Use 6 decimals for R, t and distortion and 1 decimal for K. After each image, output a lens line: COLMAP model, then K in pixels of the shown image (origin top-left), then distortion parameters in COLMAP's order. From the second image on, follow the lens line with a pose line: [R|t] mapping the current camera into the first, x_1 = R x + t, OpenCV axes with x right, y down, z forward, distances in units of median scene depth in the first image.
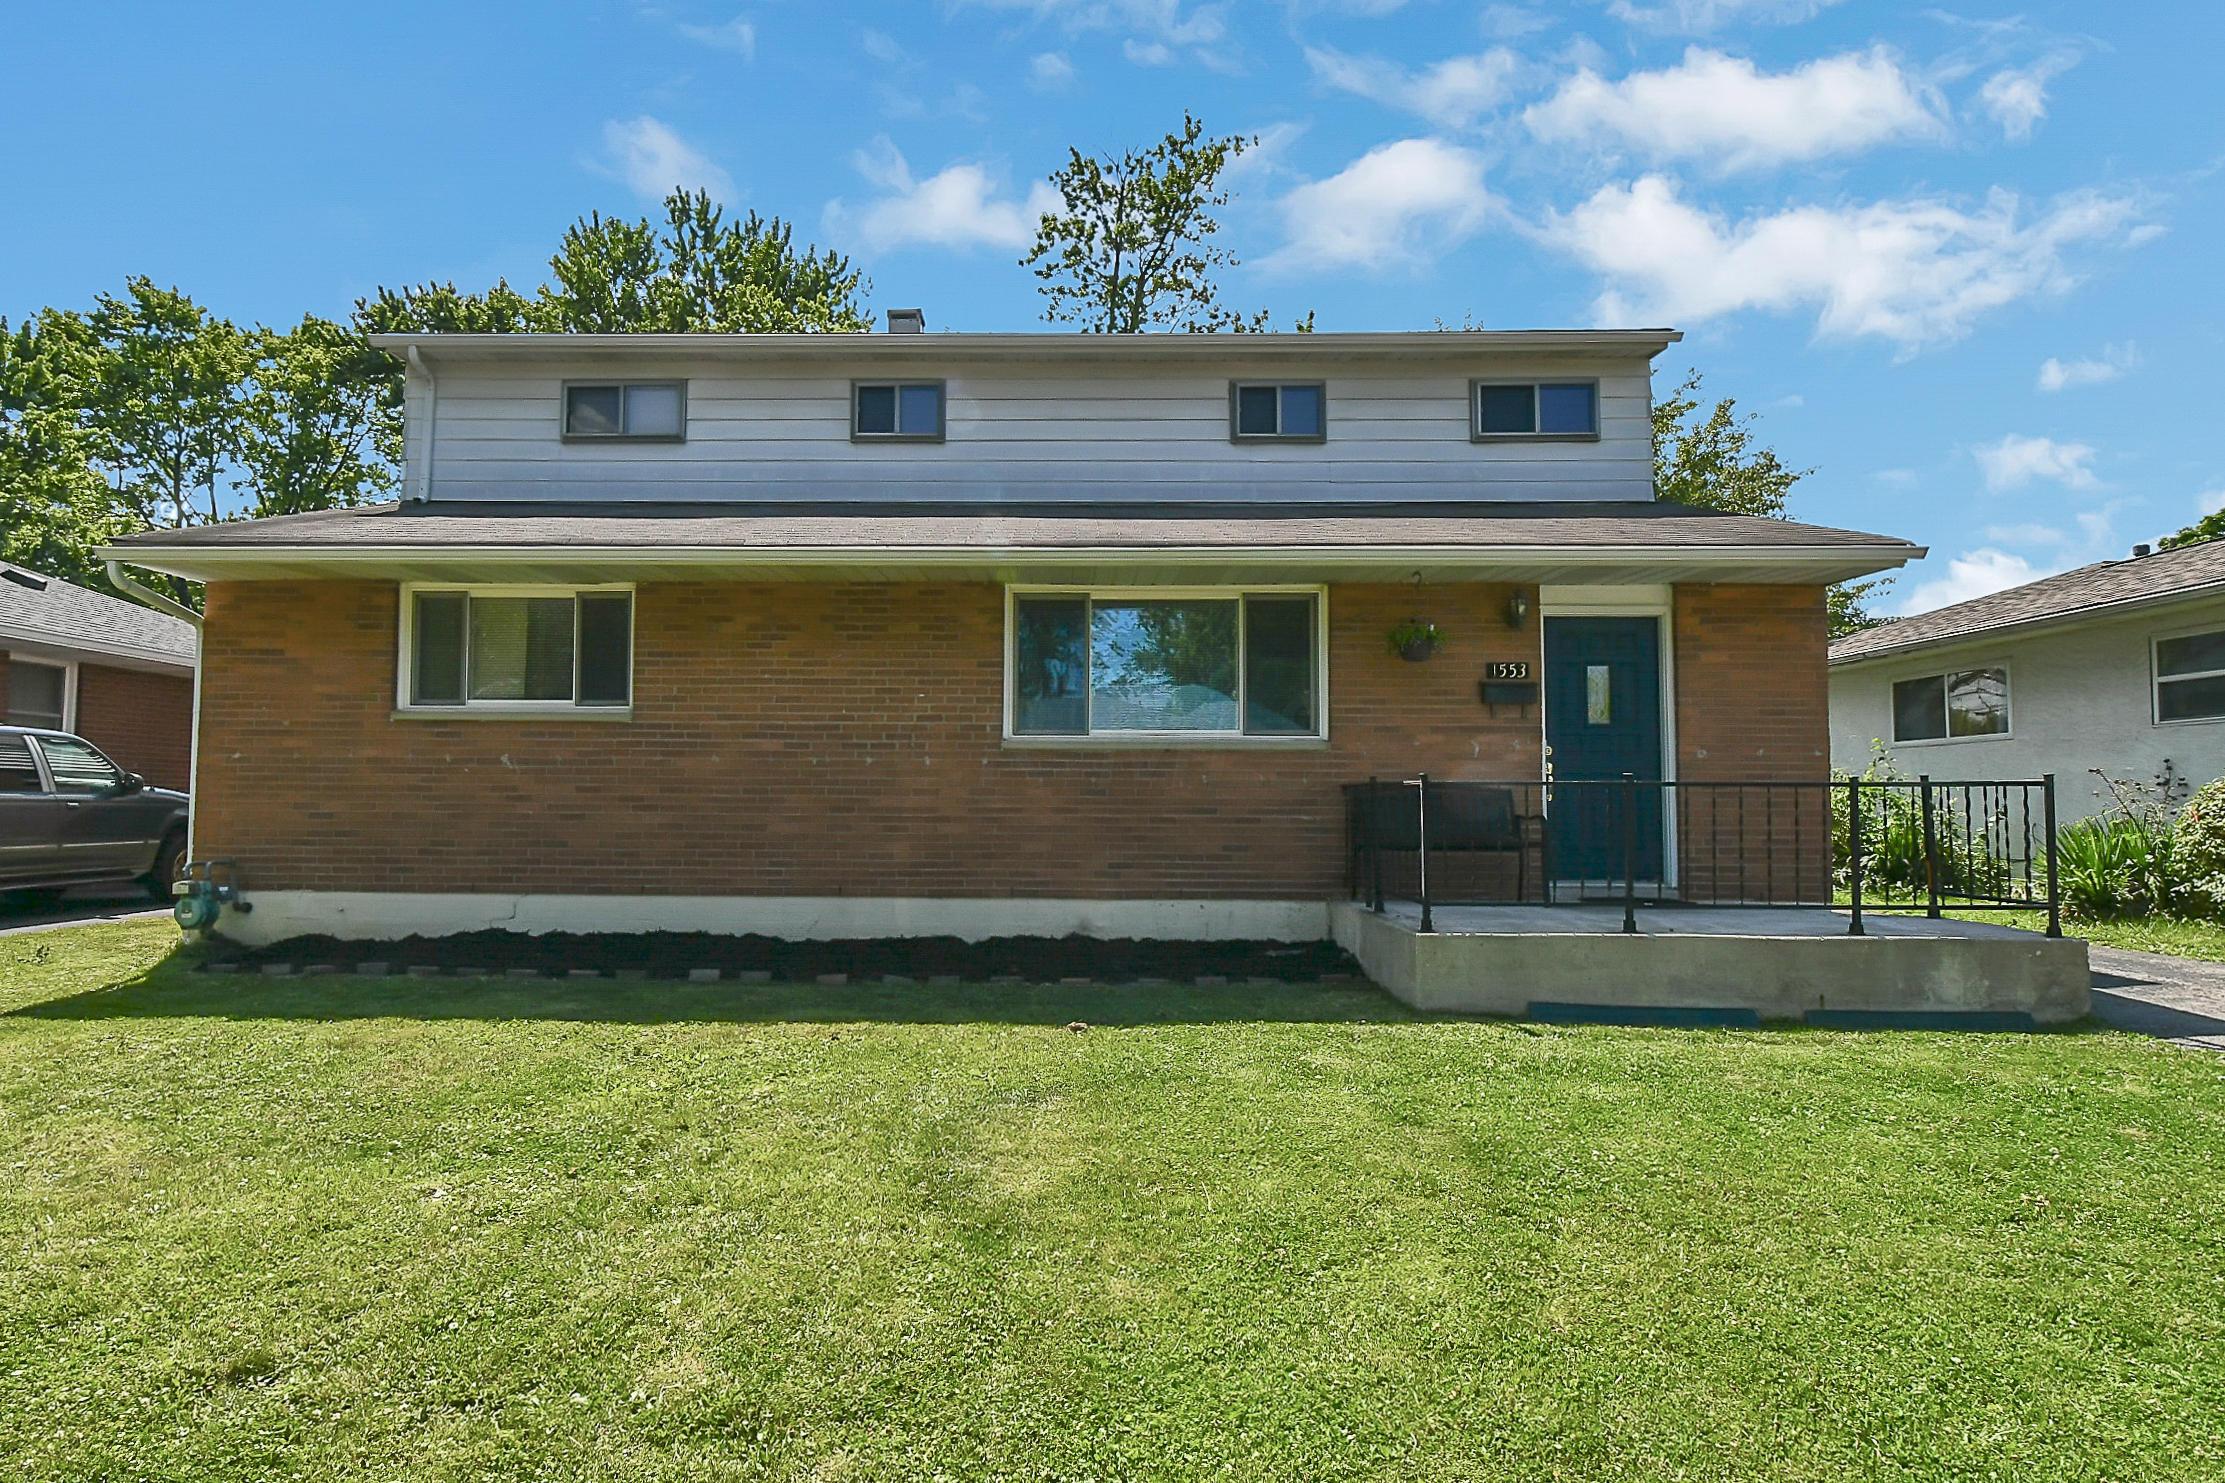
lens RADIAL K [[994.7, 0, 1111.3], [0, 994.7, 741.7], [0, 0, 1]] dist [0.002928, -0.000085]
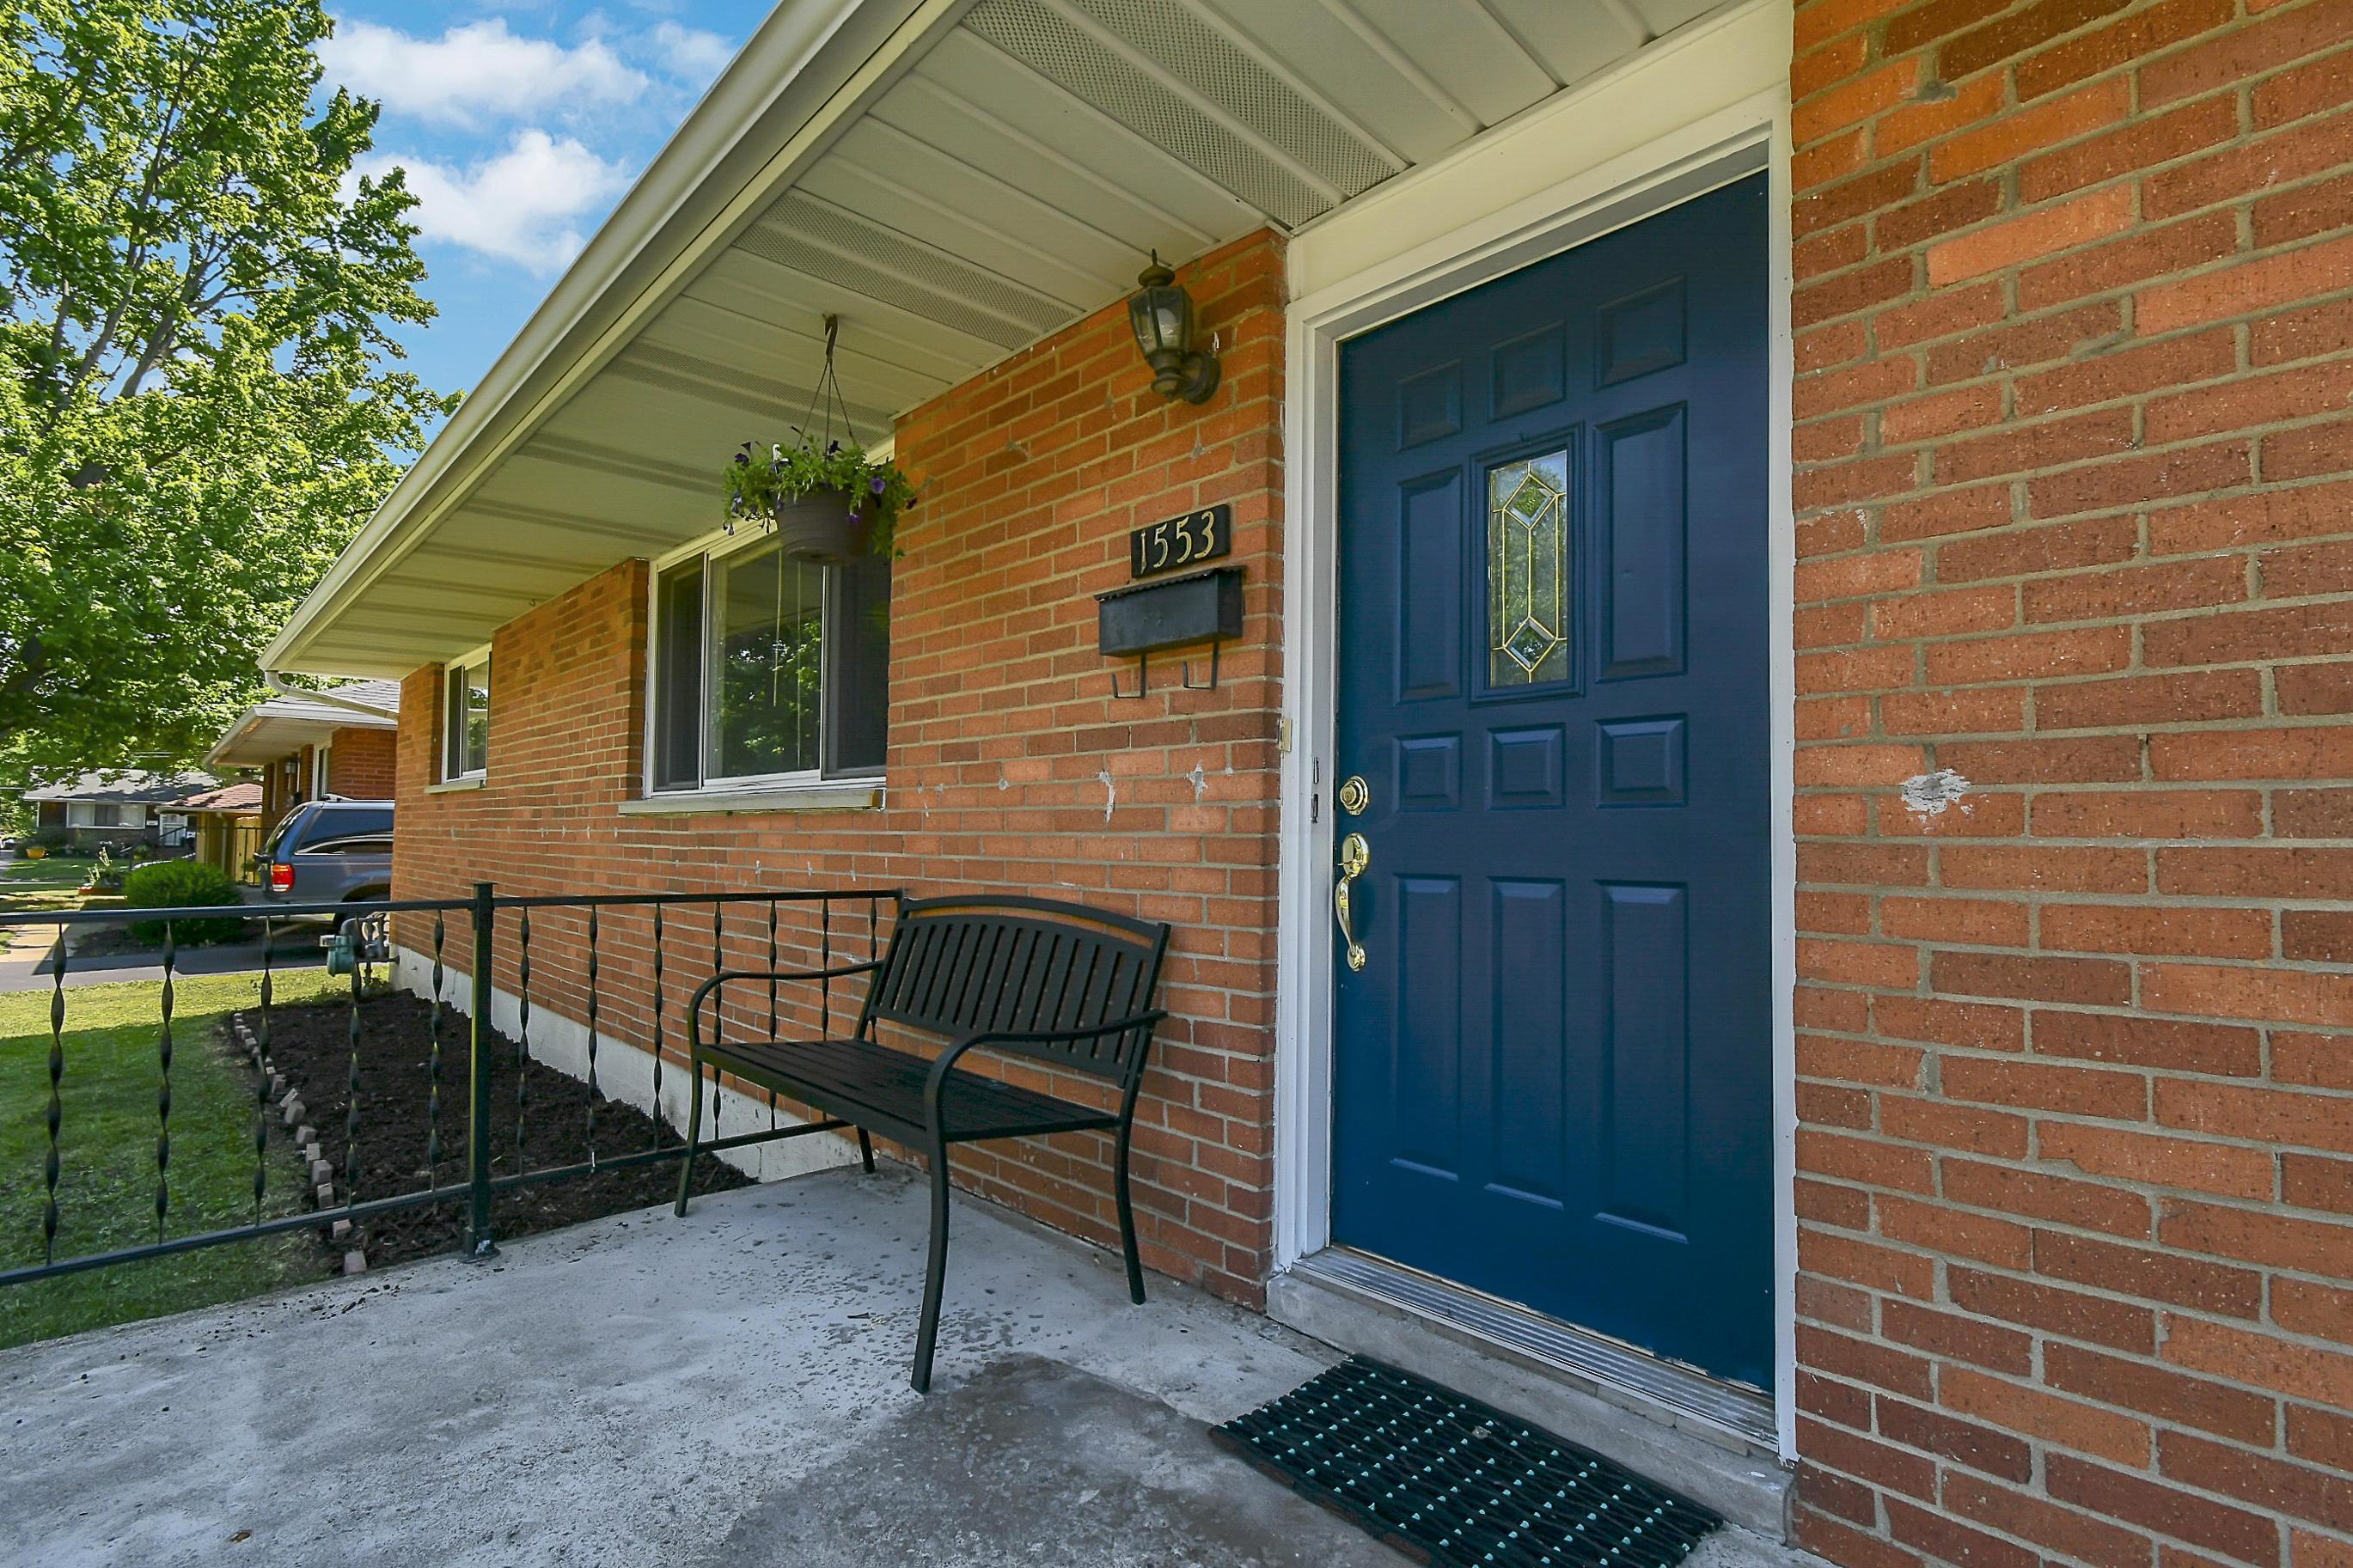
lens RADIAL K [[1051.8, 0, 1176.9], [0, 1051.8, 796.3], [0, 0, 1]] dist [0.002928, -0.000085]
pose [[0.705729, -0.023874, -0.708080, 0.630765], [0.029057, 0.999567, -0.004741, 0.009591], [0.707886, -0.017229, 0.706117, 0.765530]]
